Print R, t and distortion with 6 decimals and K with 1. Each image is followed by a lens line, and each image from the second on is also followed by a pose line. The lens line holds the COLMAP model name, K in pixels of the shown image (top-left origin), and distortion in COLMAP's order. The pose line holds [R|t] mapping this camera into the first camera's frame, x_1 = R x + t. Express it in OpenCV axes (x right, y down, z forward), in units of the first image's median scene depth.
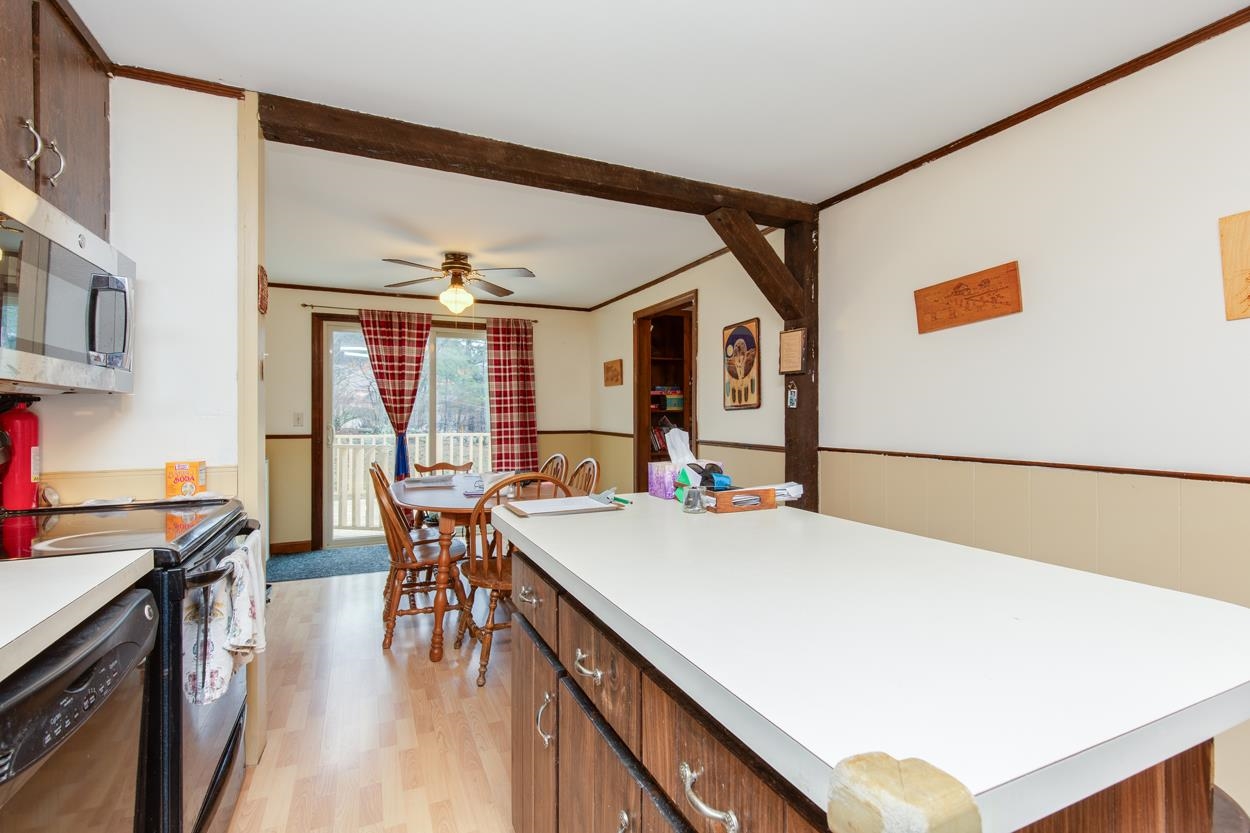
lens RADIAL K [[568.2, 0, 623.7], [0, 568.2, 413.8], [0, 0, 1]] dist [0.003767, 0.000022]
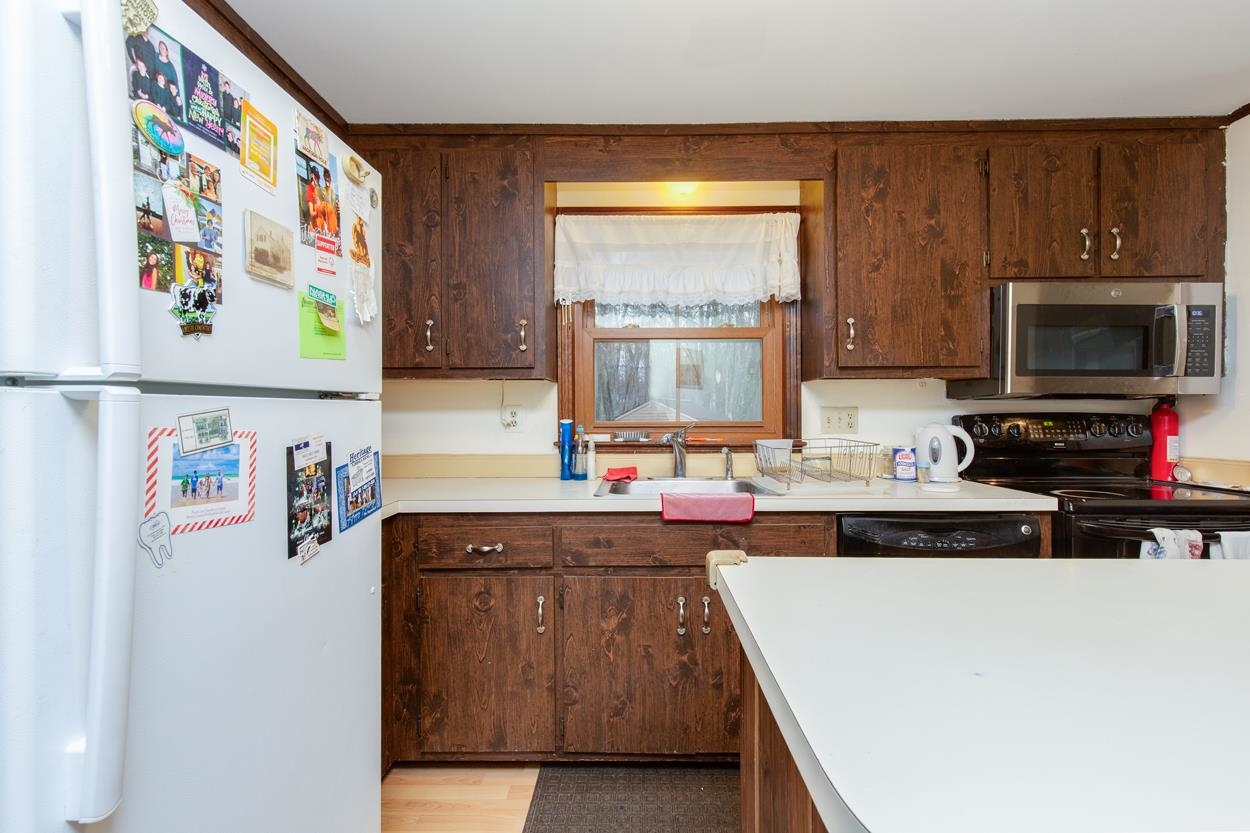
lens RADIAL K [[568.2, 0, 623.7], [0, 568.2, 413.8], [0, 0, 1]] dist [0.003767, 0.000022]
pose [[-0.437705, -0.000897, -0.899118, 0.250679], [0.001846, 0.999996, -0.001897, 0.000842], [0.899117, -0.002490, -0.437702, 0.138018]]
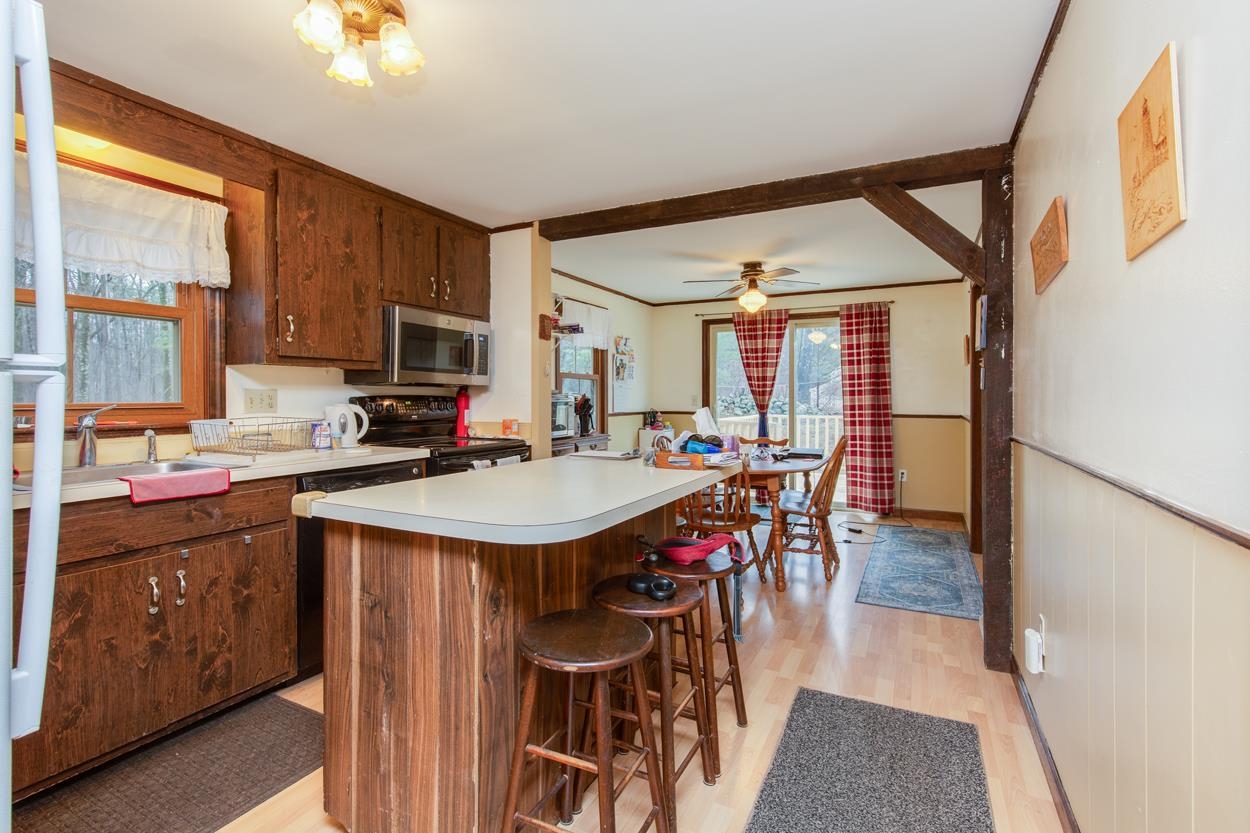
lens RADIAL K [[580.8, 0, 625.6], [0, 580.8, 397.2], [0, 0, 1]] dist [0.000922, -0.000058]
pose [[0.618007, 0.002215, -0.786169, 0.382662], [-0.001984, 0.999997, 0.001258, 0.000686], [0.786170, 0.000783, 0.618010, 0.025165]]
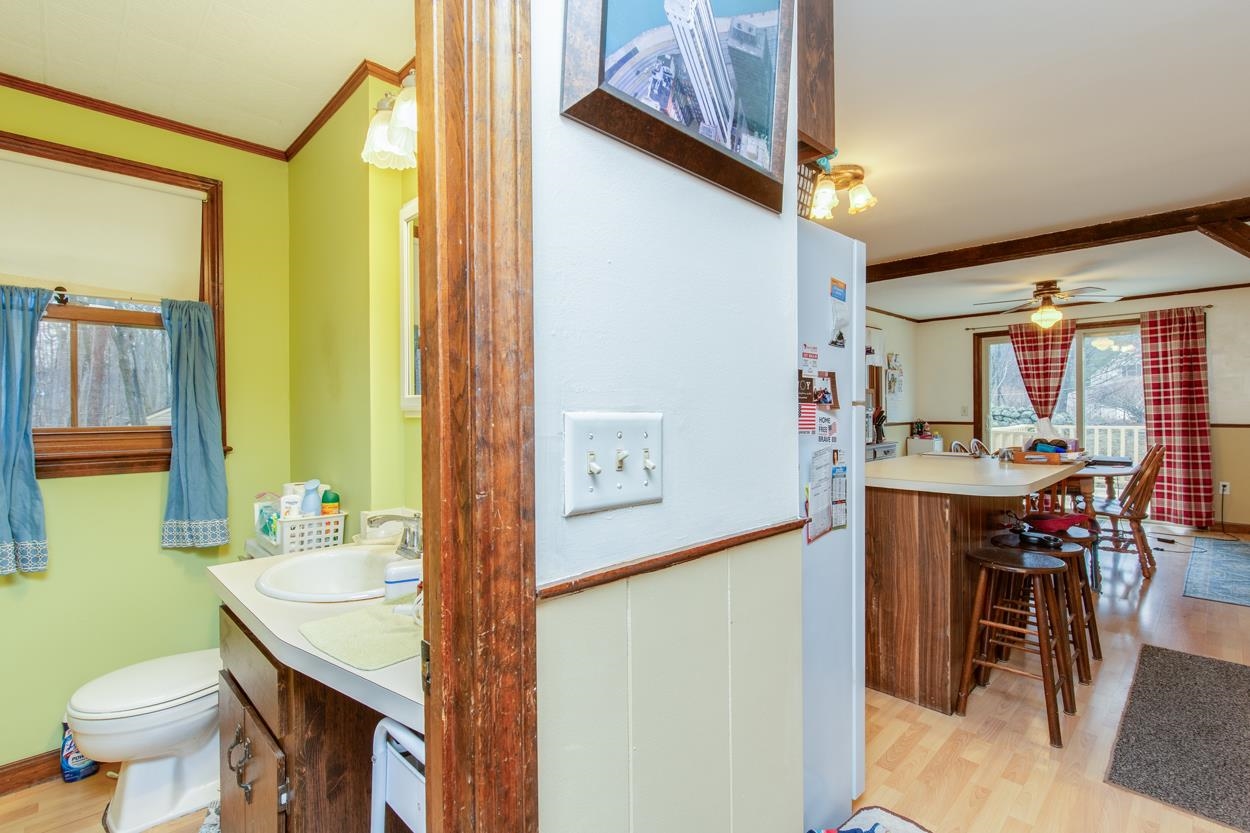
lens RADIAL K [[586.7, 0, 621.4], [0, 586.7, 412.3], [0, 0, 1]] dist [0.001753, 0.000198]
pose [[0.331763, 0.003185, -0.943357, 0.480671], [0.009034, 0.999938, 0.006553, -0.004066], [0.943320, -0.010696, 0.331714, -0.257583]]
